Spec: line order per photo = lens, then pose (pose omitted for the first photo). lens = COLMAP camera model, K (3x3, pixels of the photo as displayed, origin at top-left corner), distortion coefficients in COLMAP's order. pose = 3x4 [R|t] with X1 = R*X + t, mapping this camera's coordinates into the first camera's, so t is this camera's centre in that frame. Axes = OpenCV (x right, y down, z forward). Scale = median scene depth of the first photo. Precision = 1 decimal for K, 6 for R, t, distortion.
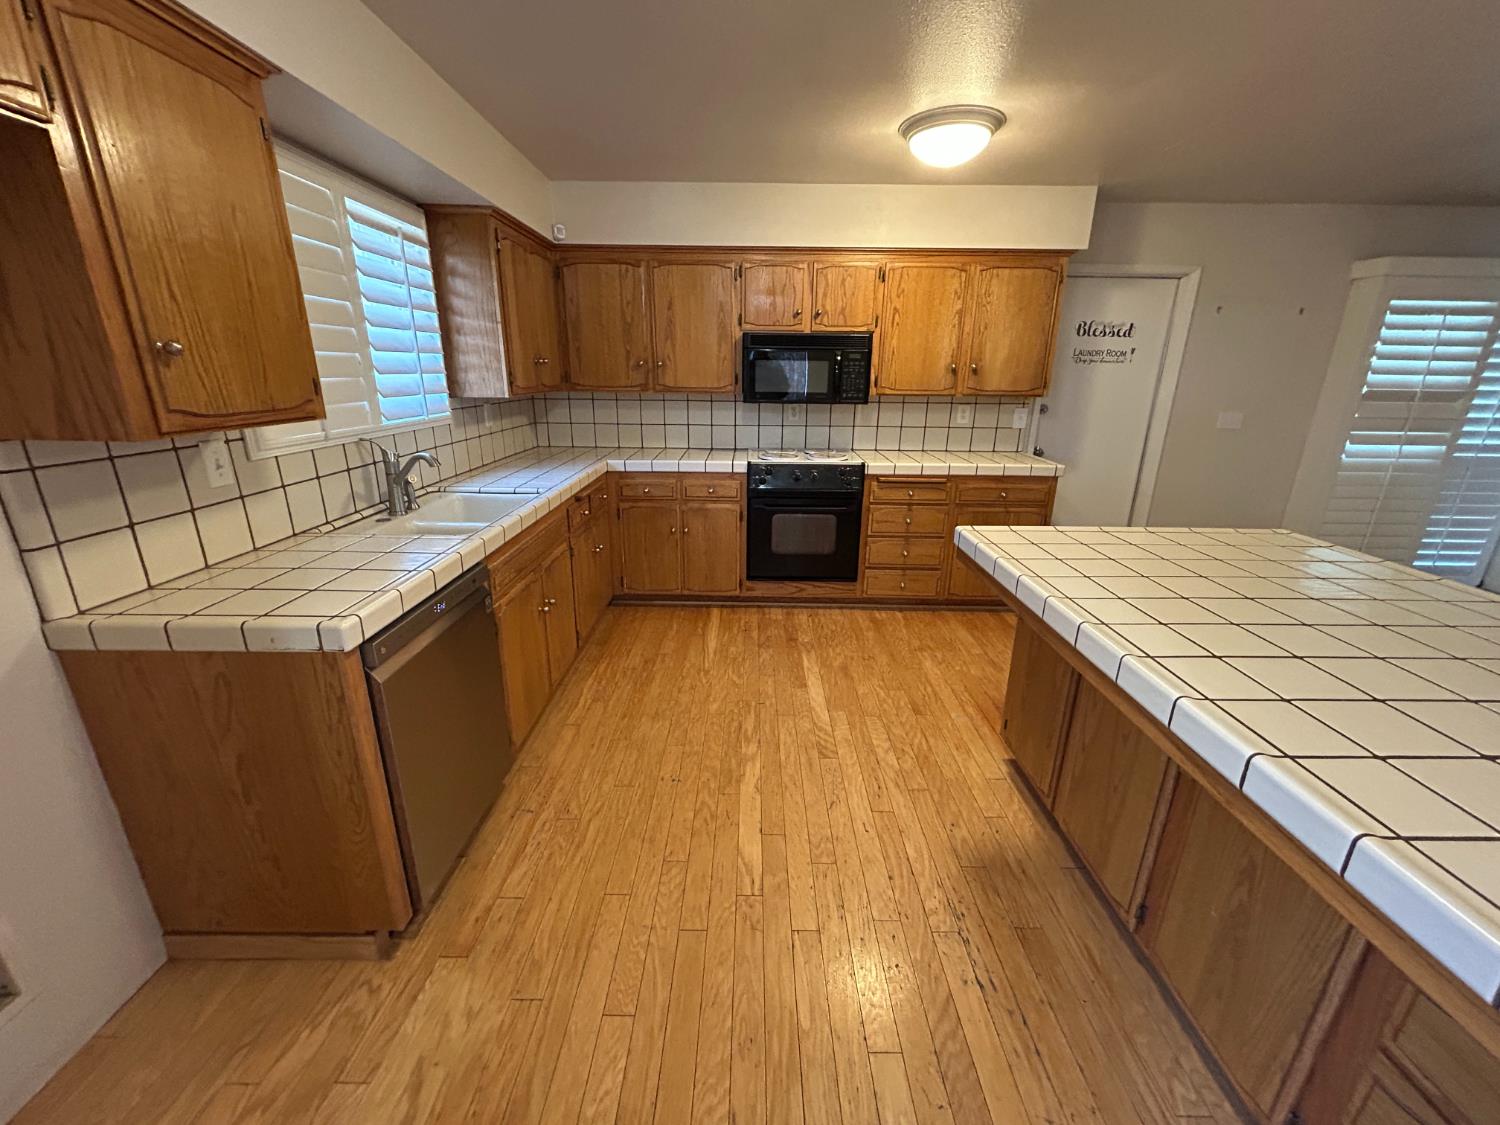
lens RADIAL K [[602.8, 0, 753.1], [0, 602.8, 561.8], [0, 0, 1]] dist [-0.000484, 0.000623]
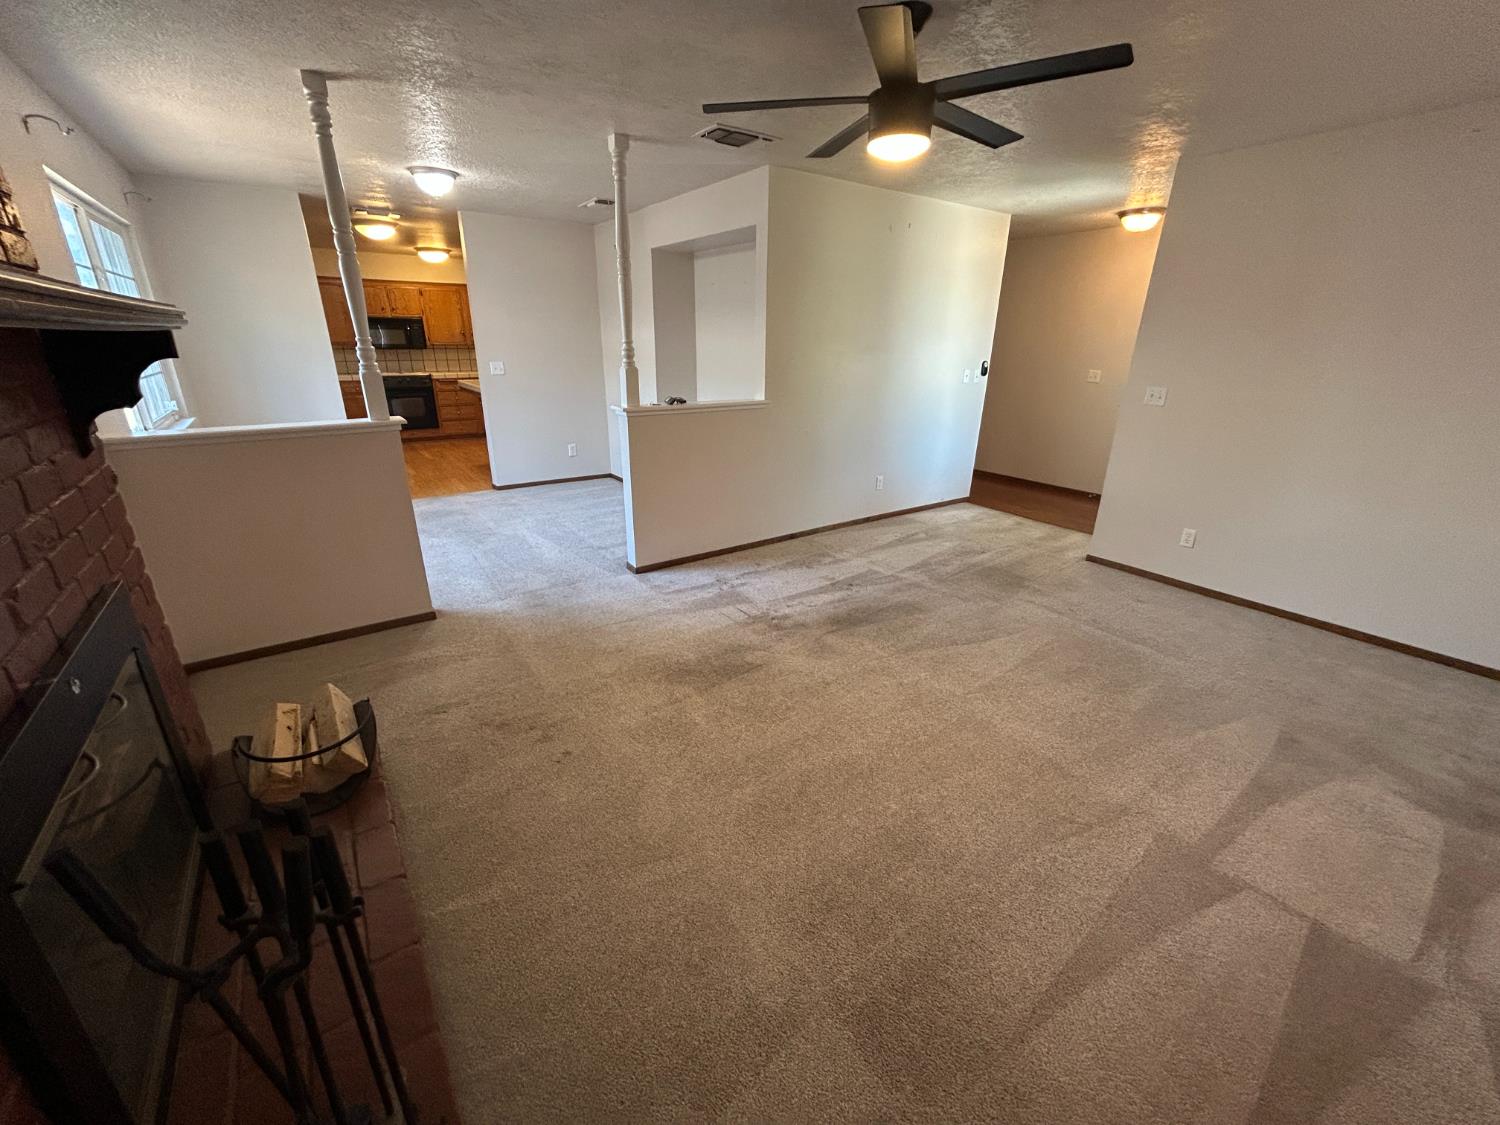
lens RADIAL K [[602.8, 0, 745.4], [0, 602.8, 559.1], [0, 0, 1]] dist [-0.000484, 0.000623]
pose [[0.814514, -0.198291, 0.545204, -0.236614], [0.178117, 0.979859, 0.090276, 0.540092], [-0.552124, 0.023579, 0.833429, -1.590959]]
